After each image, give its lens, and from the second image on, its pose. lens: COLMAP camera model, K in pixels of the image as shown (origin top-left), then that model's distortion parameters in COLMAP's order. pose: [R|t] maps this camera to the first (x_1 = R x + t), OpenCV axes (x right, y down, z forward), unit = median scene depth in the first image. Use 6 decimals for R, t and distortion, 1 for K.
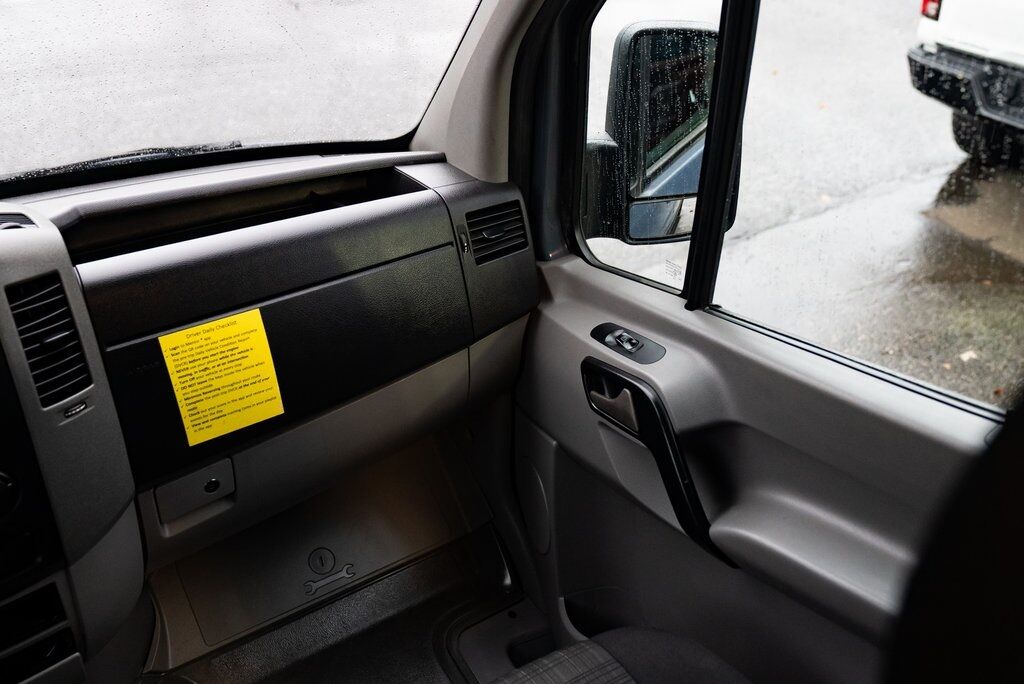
lens RADIAL K [[957.4, 0, 512.0], [0, 957.4, 342.0], [0, 0, 1]] dist [-0.012532, -0.005549]
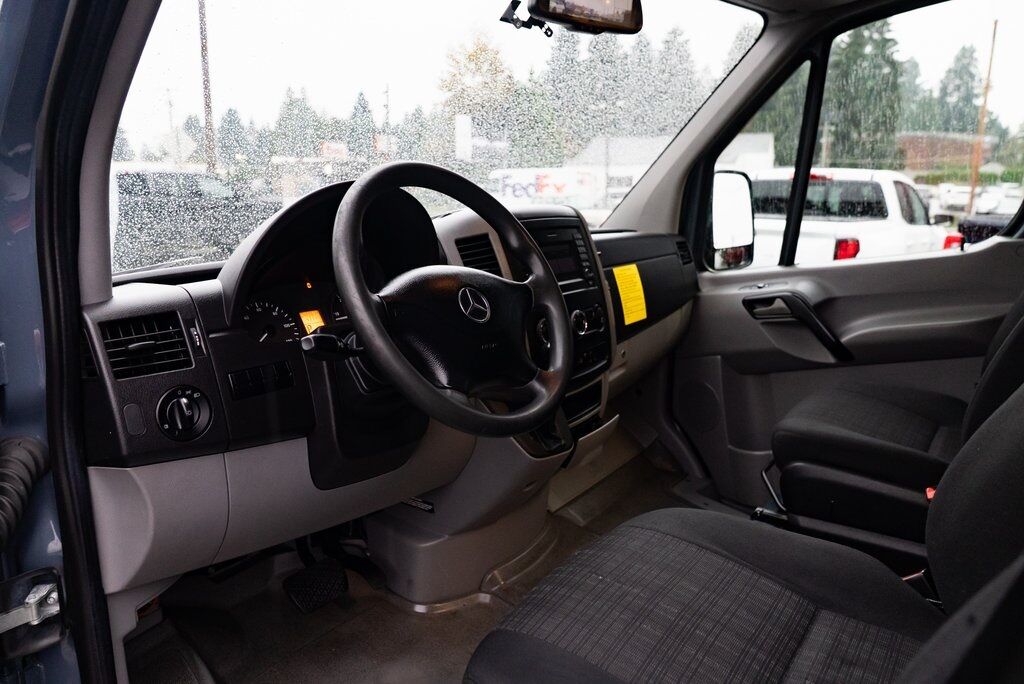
lens RADIAL K [[697.0, 0, 512.0], [0, 697.0, 342.0], [0, 0, 1]] dist [-0.034074, 0.020828]
pose [[0.941571, -0.073375, 0.328724, -0.949153], [0.174550, 0.940997, -0.289925, 0.476863], [-0.288055, 0.330364, 0.898824, -0.215641]]
